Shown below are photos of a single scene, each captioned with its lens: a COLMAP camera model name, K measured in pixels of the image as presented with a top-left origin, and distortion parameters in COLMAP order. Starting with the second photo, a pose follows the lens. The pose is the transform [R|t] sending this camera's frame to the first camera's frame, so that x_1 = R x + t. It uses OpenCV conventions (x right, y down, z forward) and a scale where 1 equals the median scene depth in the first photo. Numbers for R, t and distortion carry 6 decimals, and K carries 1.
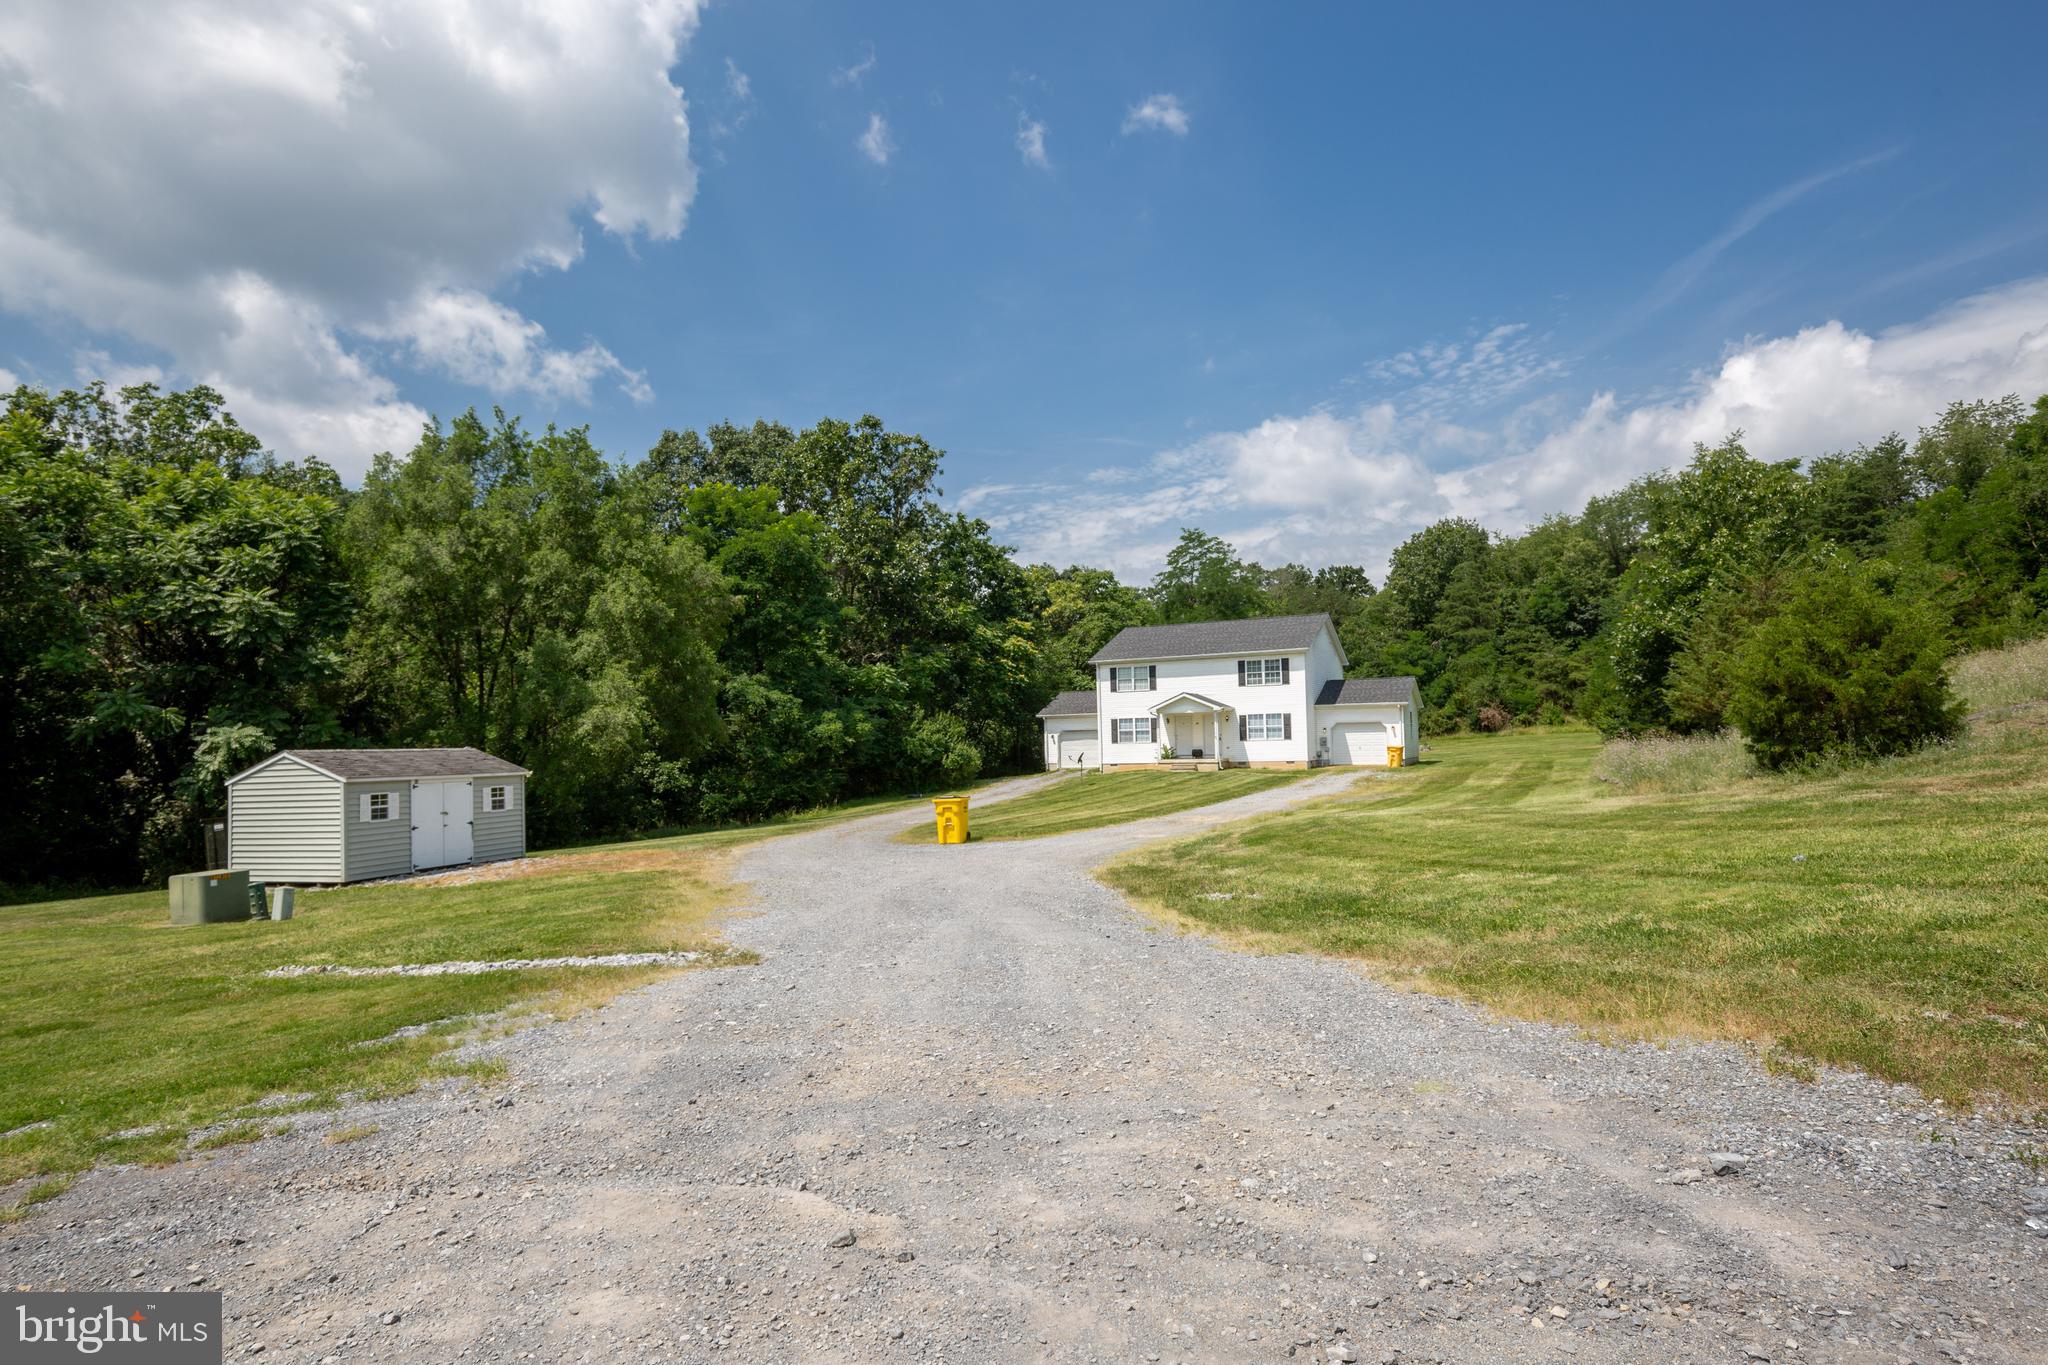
lens RADIAL K [[1135.0, 0, 1024.0], [0, 1135.0, 682.5], [0, 0, 1]] dist [0.000474, 0.000026]
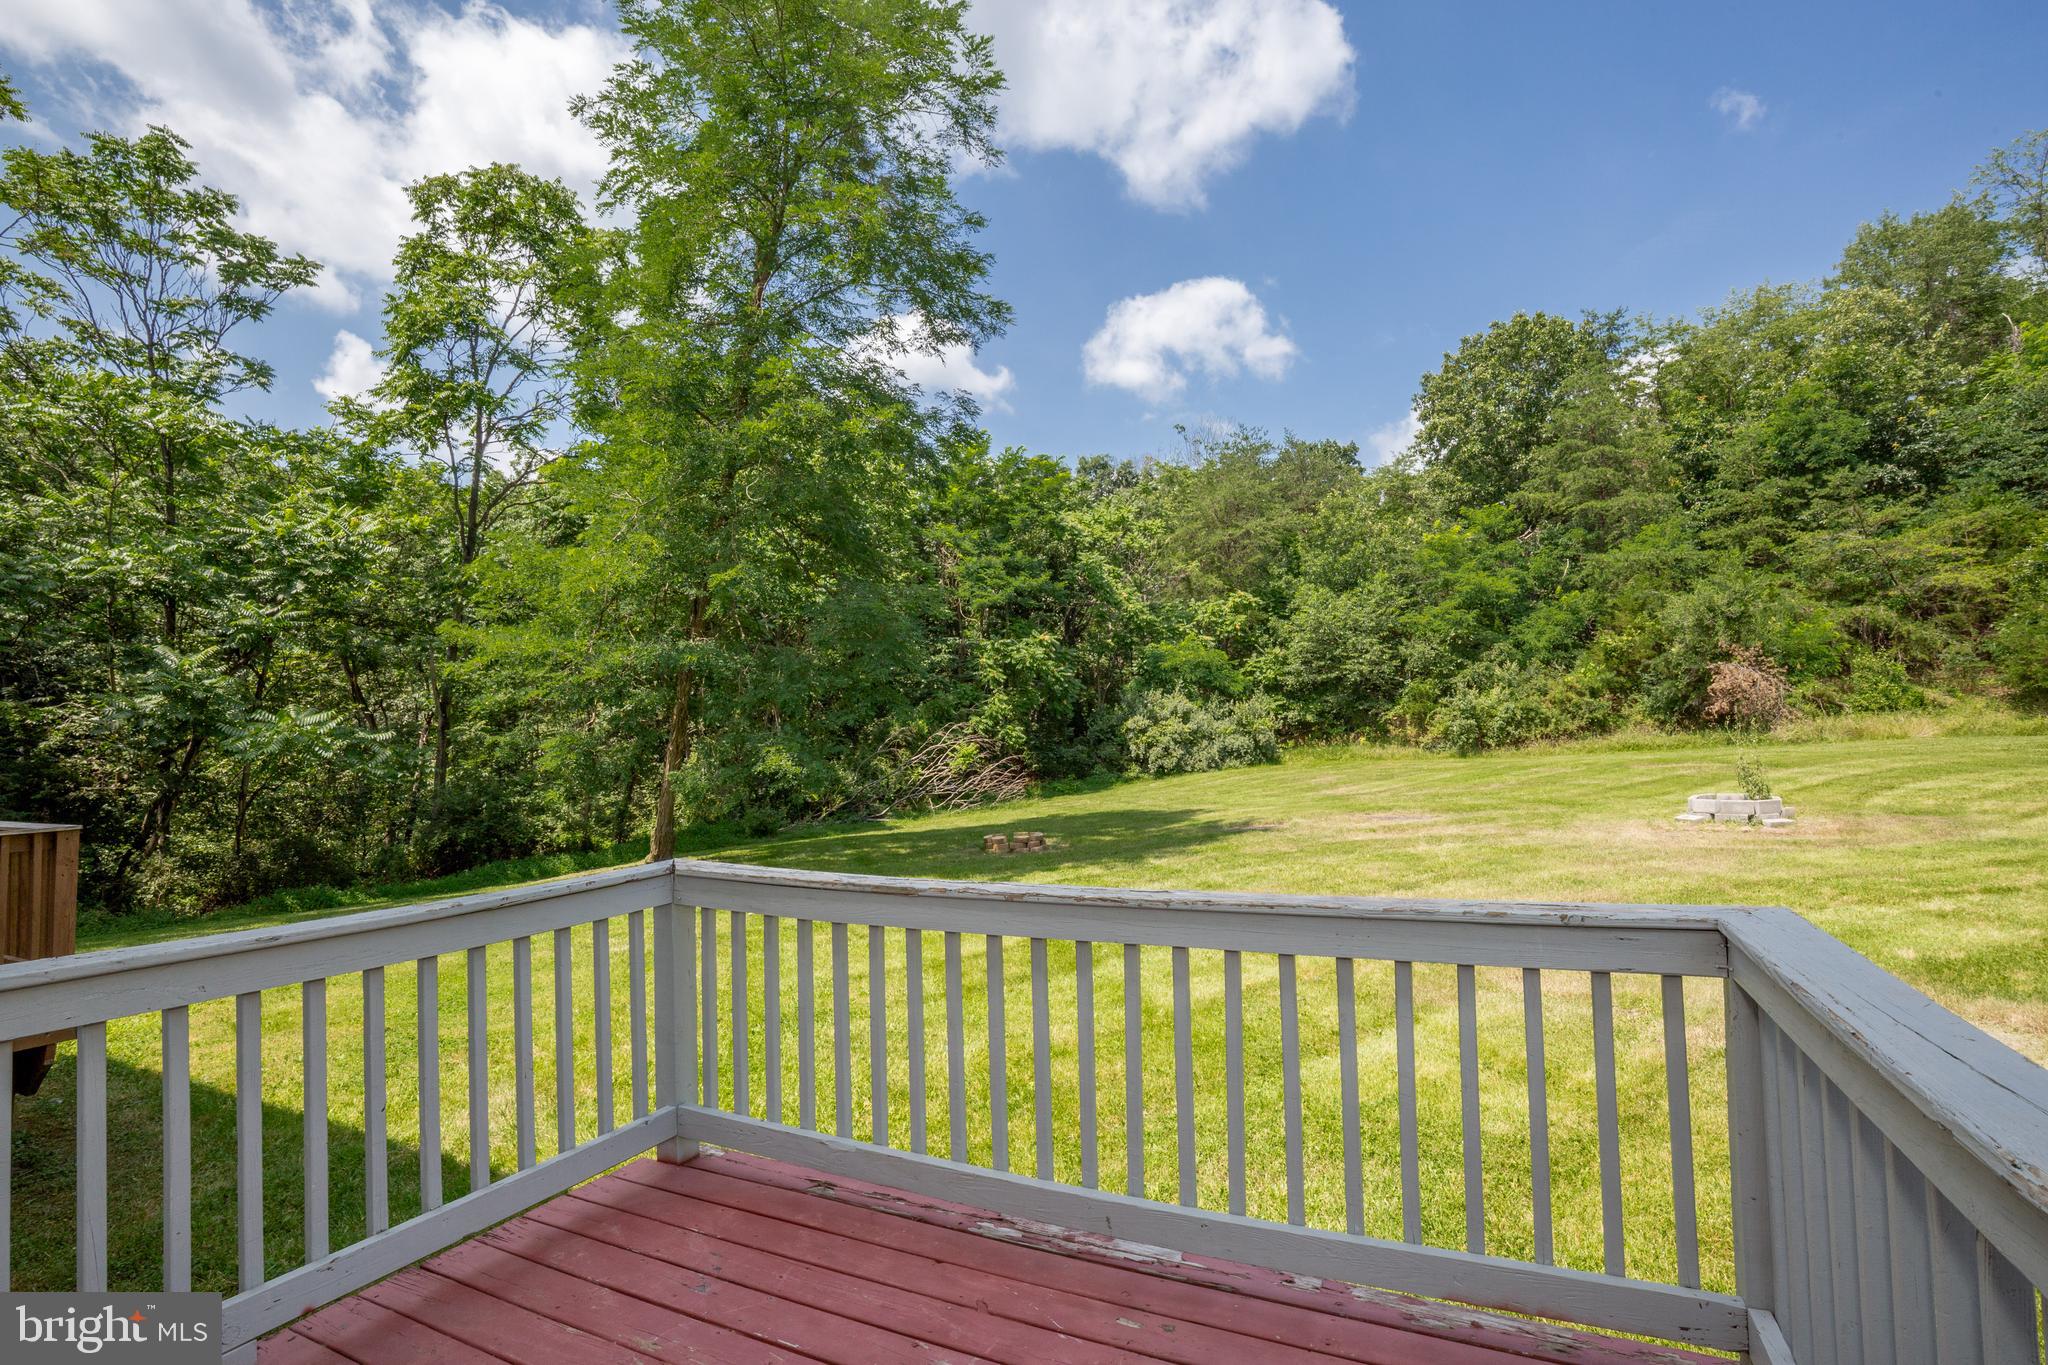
lens RADIAL K [[955.7, 0, 1046.4], [0, 955.7, 691.3], [0, 0, 1]] dist [-0.029155, 0.001664]
pose [[0.999685, 0.010363, 0.022846, 0.170118], [-0.010351, 0.999946, -0.000677, 0.031989], [-0.022851, 0.000441, 0.999739, 0.658189]]
